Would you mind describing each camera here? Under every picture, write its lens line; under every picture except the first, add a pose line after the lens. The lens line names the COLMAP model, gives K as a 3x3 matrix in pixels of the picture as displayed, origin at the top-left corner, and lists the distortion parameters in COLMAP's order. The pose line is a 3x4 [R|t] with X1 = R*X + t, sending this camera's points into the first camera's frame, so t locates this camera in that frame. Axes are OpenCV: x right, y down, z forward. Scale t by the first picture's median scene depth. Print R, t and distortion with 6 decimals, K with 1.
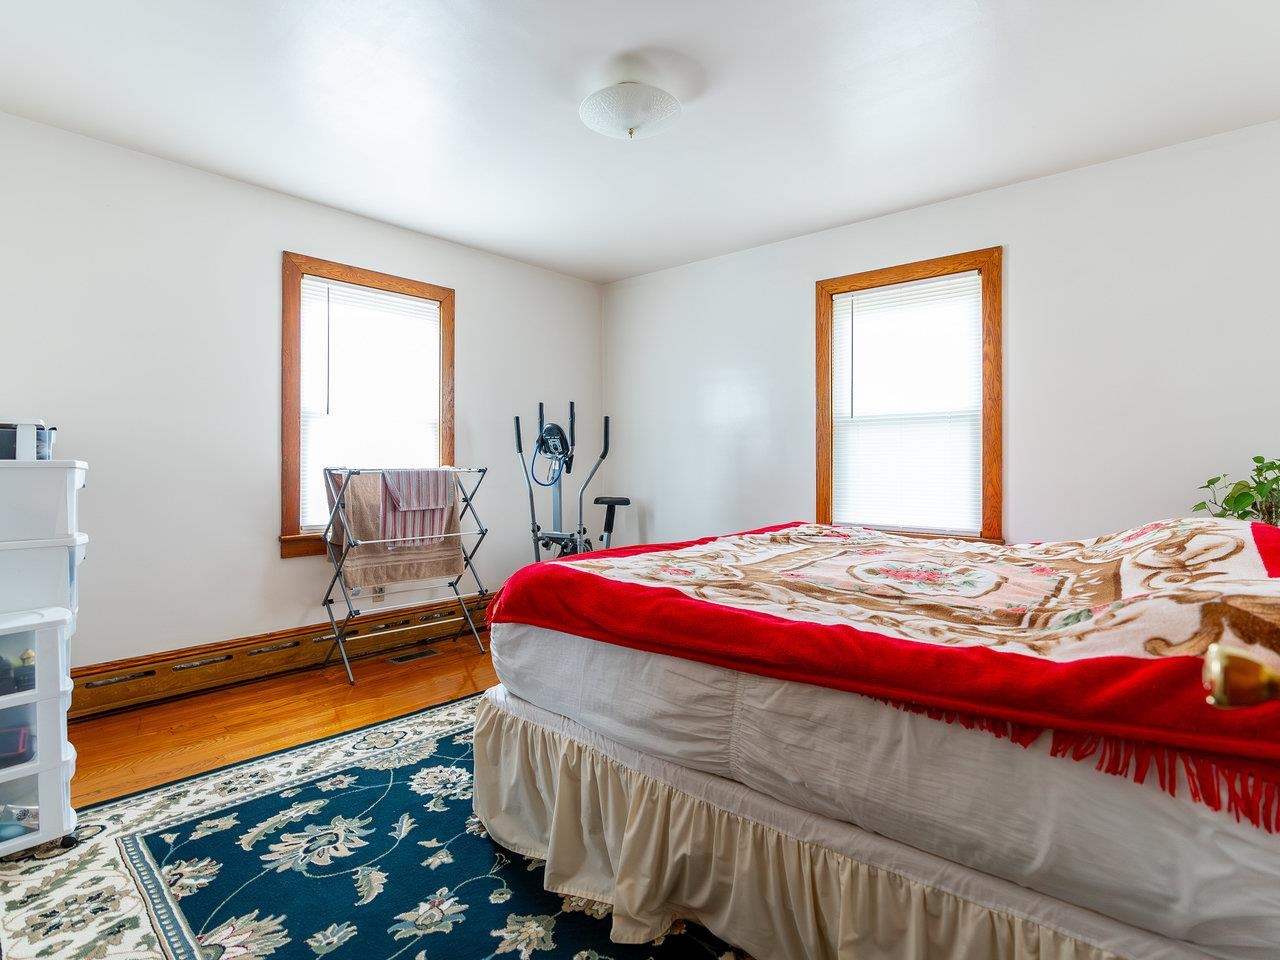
lens RADIAL K [[667.1, 0, 640.1], [0, 667.1, 472.3], [0, 0, 1]] dist [-0.004764, 0.005344]
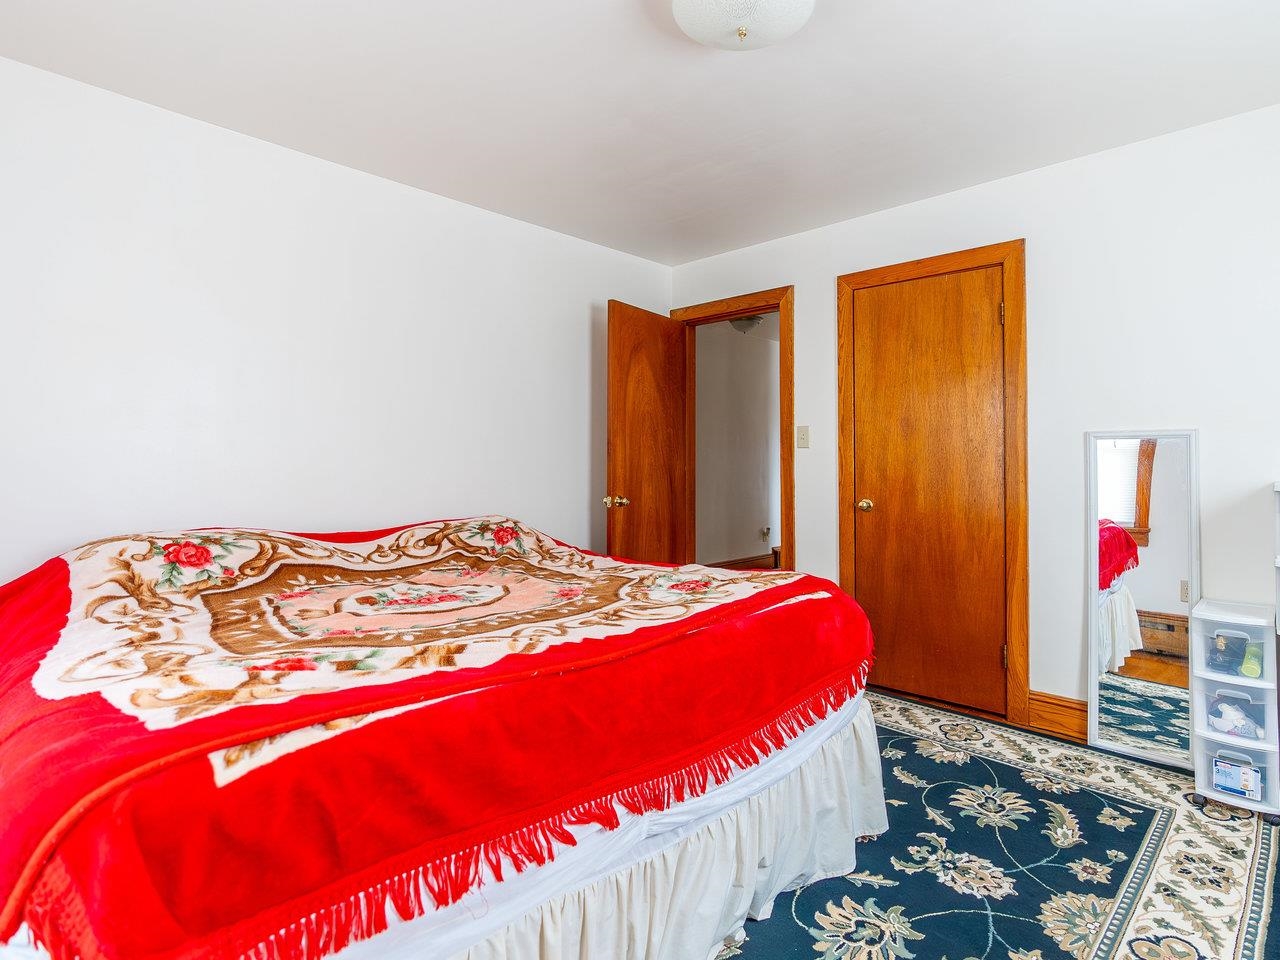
lens RADIAL K [[667.1, 0, 636.7], [0, 667.1, 467.5], [0, 0, 1]] dist [-0.004764, 0.005344]
pose [[-0.997243, -0.004521, 0.074070, 0.055326], [-0.002510, 0.999626, 0.027221, -0.064416], [-0.074166, 0.026960, -0.996881, 2.015829]]
